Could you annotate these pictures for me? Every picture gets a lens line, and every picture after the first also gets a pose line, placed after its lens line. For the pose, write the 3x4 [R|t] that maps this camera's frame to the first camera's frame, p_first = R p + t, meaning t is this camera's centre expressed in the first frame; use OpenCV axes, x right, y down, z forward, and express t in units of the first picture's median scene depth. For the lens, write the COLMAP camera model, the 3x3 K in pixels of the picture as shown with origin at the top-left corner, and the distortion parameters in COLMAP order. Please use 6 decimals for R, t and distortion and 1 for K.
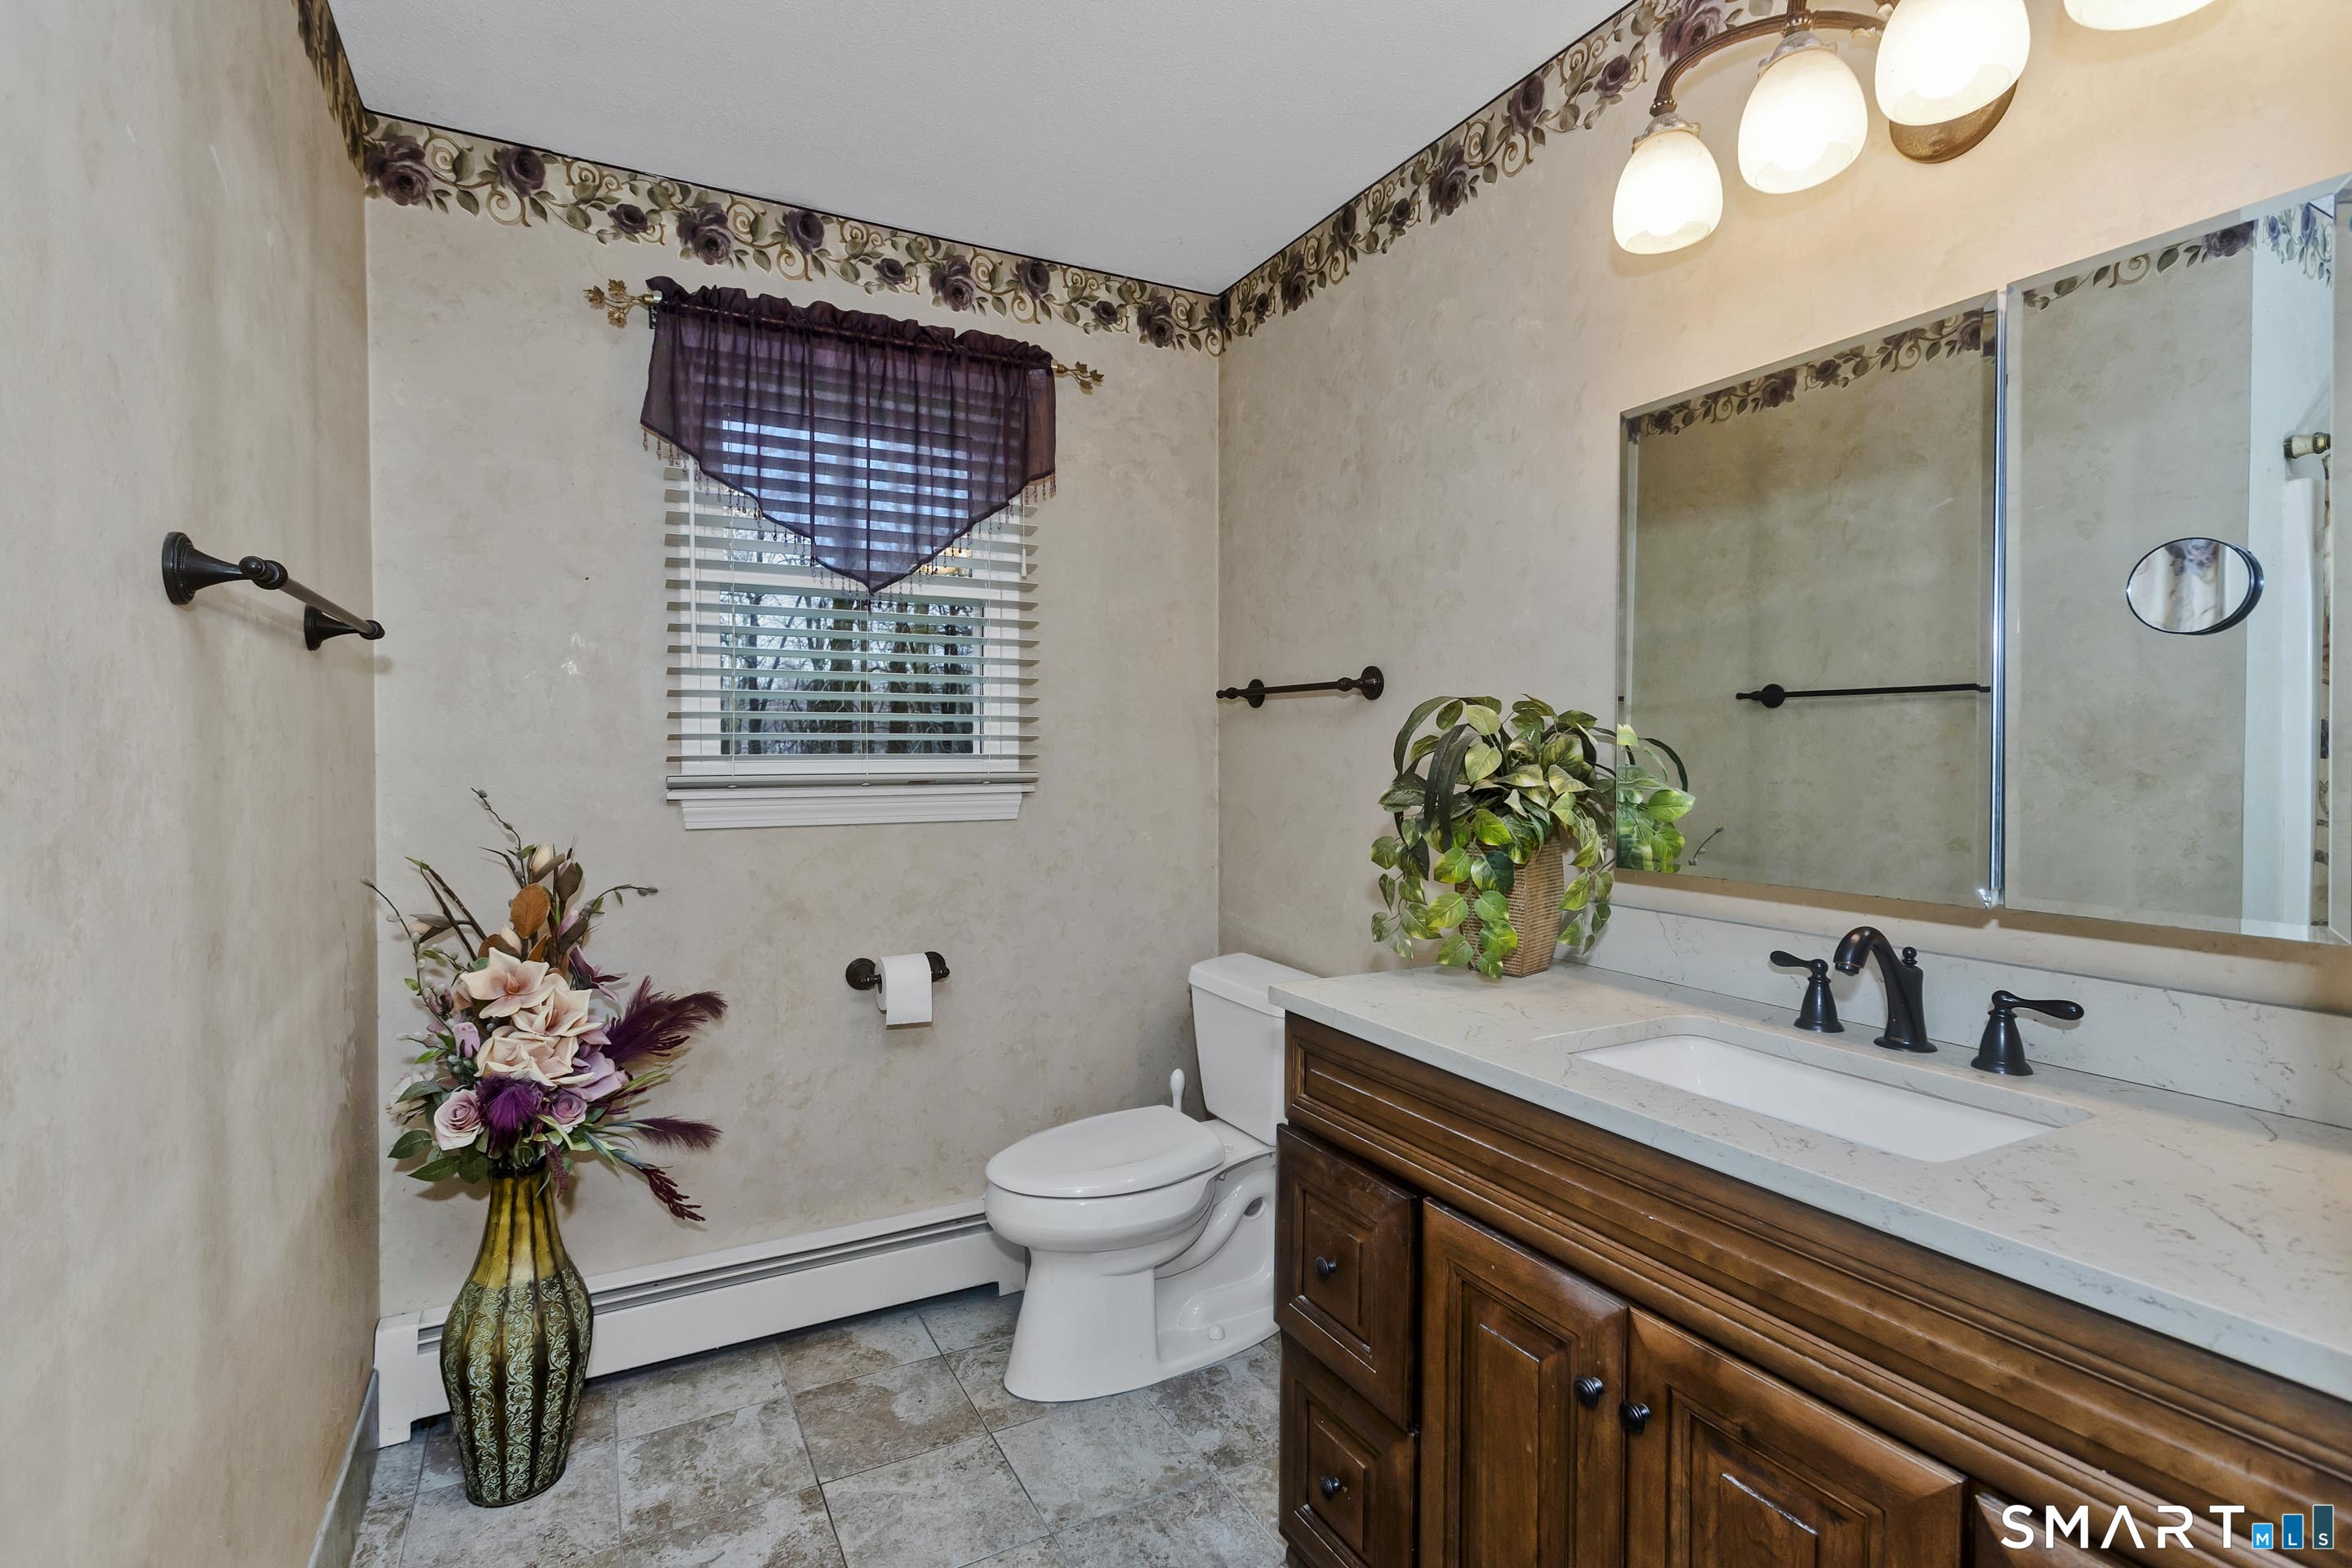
lens RADIAL K [[1107.4, 0, 1187.0], [0, 1107.4, 753.8], [0, 0, 1]] dist [0.002432, -0.000174]
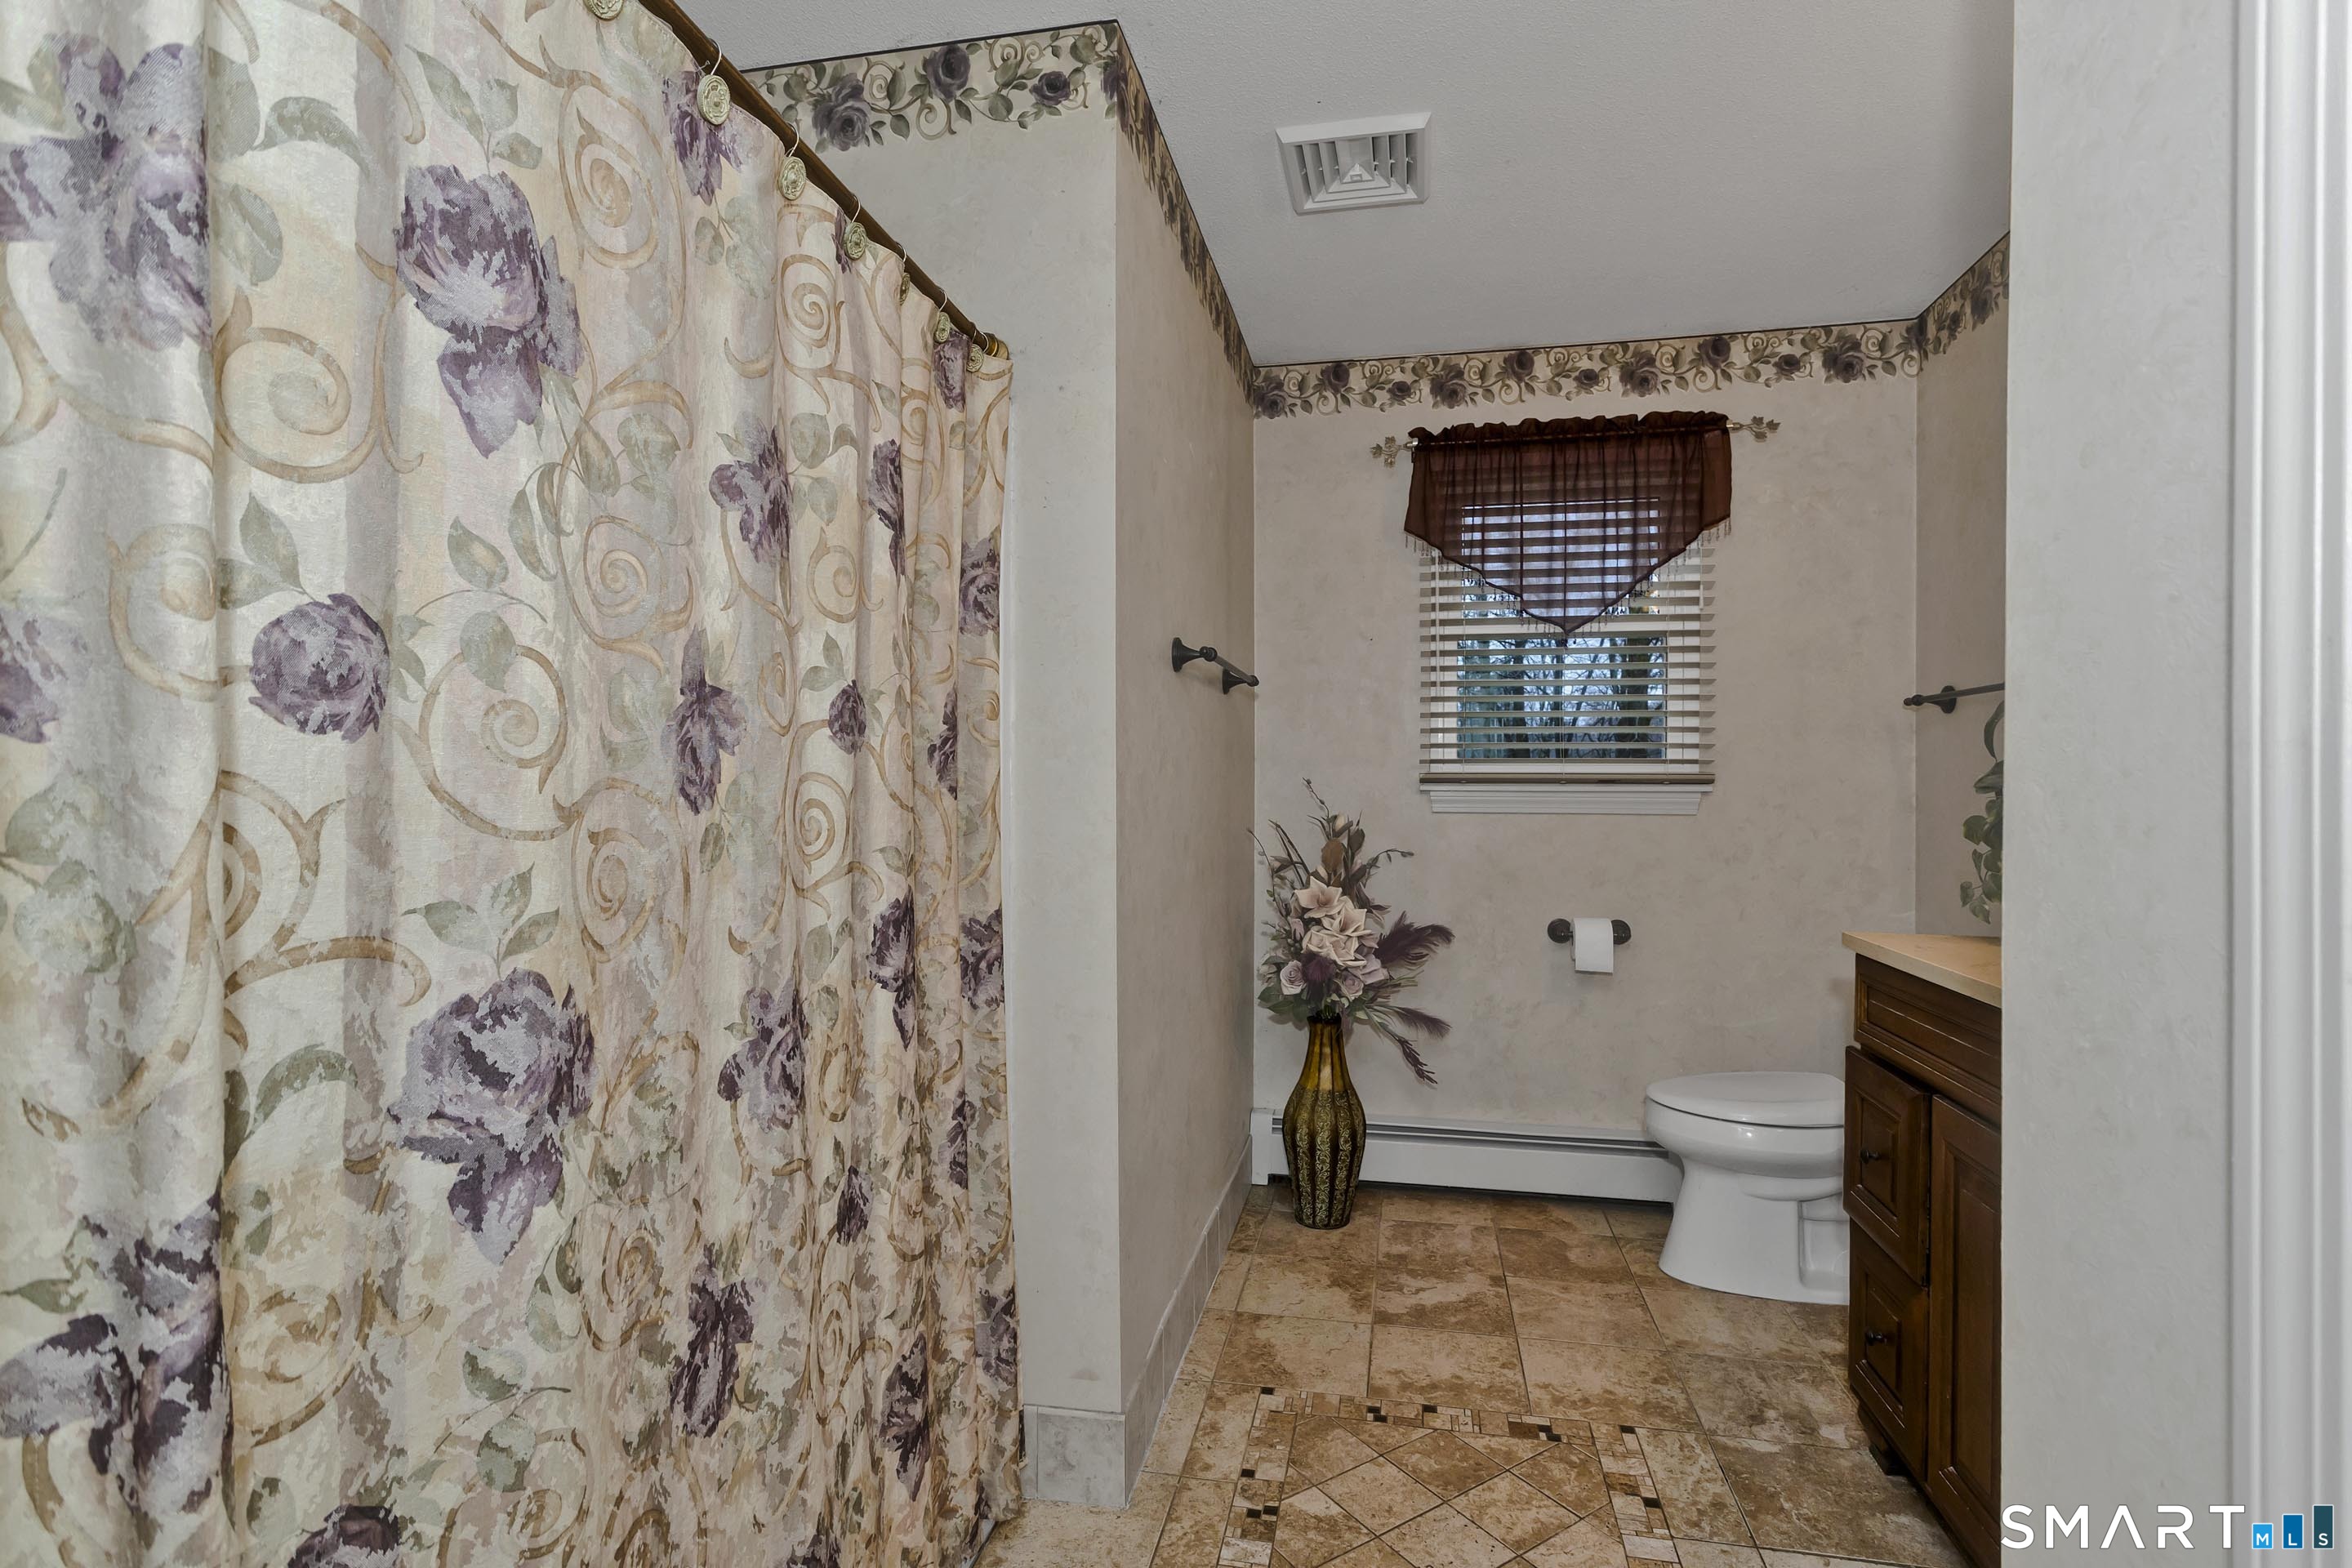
lens RADIAL K [[1142.8, 0, 1176.3], [0, 1142.8, 770.4], [0, 0, 1]] dist [0.005514, 0.001070]
pose [[0.759972, -0.001905, -0.649953, 0.247134], [-0.013075, 0.999749, -0.018219, 0.047188], [0.649824, 0.022344, 0.759756, -0.318567]]
